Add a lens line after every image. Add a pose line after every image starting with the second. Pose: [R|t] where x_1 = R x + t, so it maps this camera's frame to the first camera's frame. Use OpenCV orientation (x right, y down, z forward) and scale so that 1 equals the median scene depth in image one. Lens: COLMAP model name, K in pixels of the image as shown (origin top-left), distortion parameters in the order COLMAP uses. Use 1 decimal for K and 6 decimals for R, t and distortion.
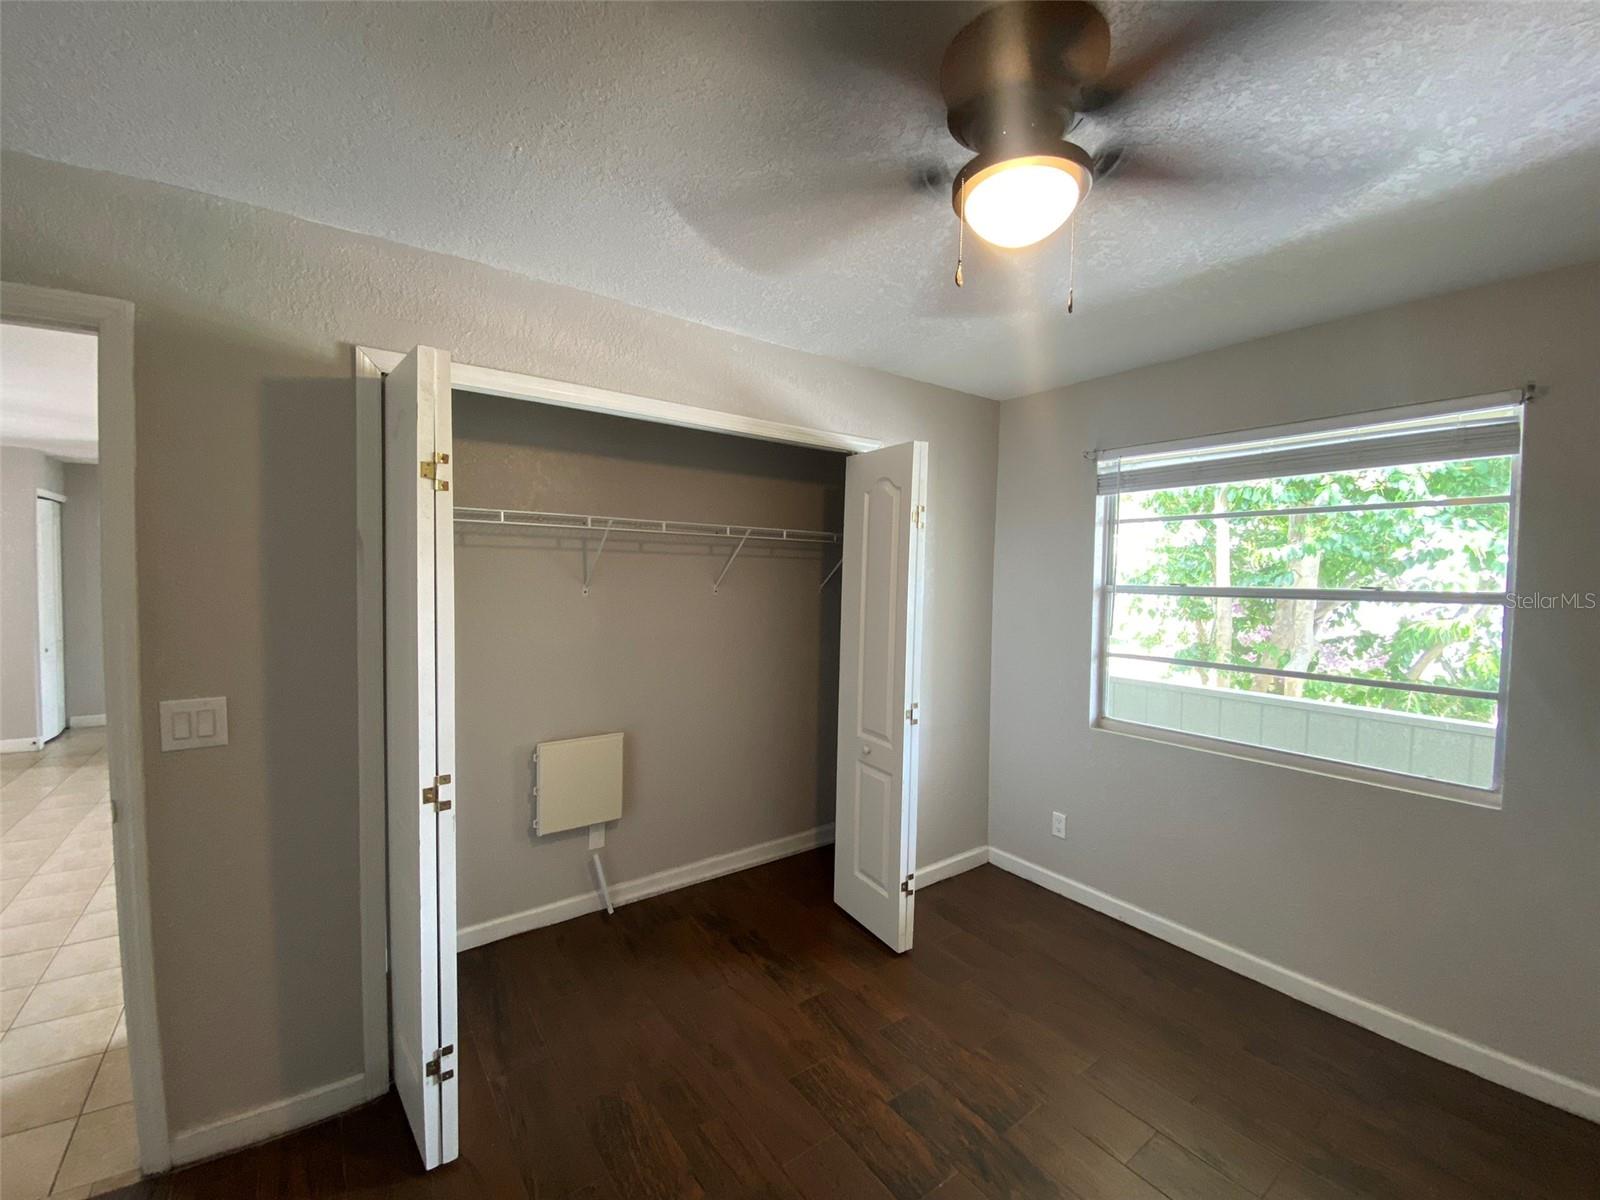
lens RADIAL K [[649.6, 0, 796.9], [0, 649.6, 602.4], [0, 0, 1]] dist [0.001519, -0.000323]
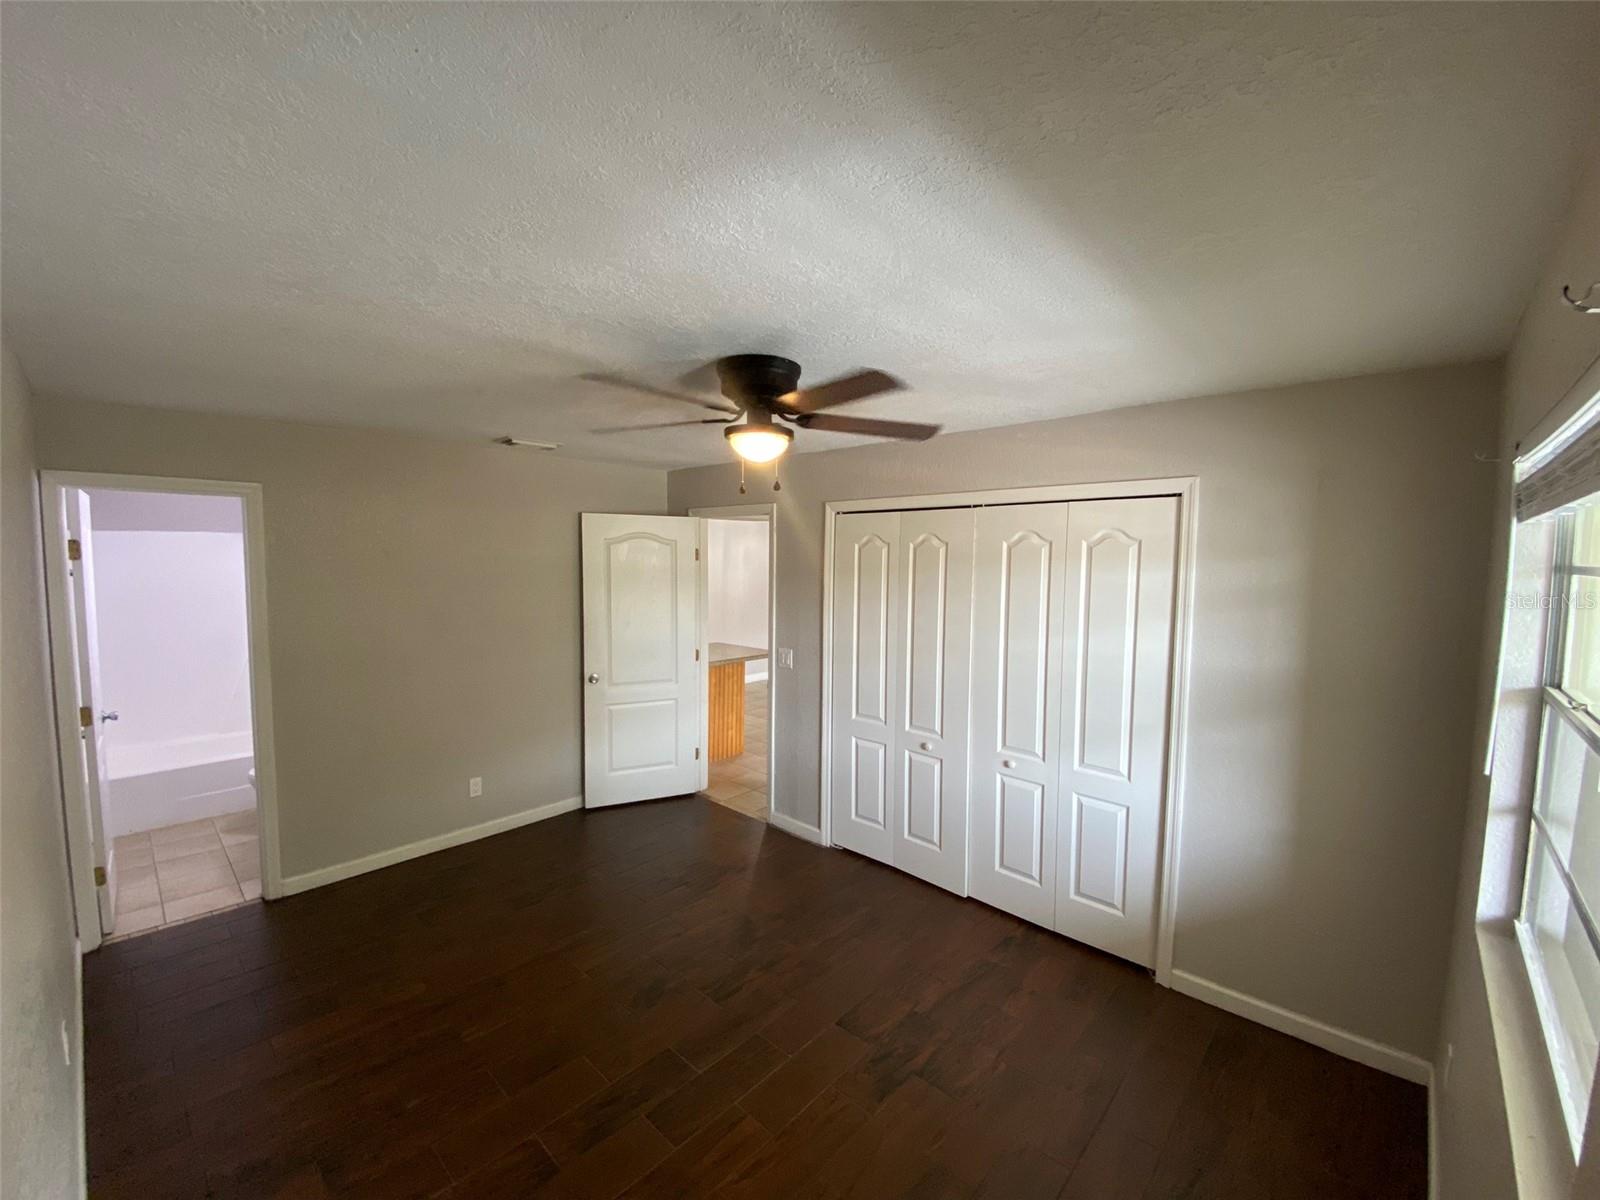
lens RADIAL K [[649.6, 0, 796.9], [0, 649.6, 602.4], [0, 0, 1]] dist [0.001519, -0.000323]
pose [[0.177428, 0.064076, -0.982046, 1.008992], [-0.047776, 0.997262, 0.056438, -0.110683], [0.982973, 0.036904, 0.180004, 0.348540]]
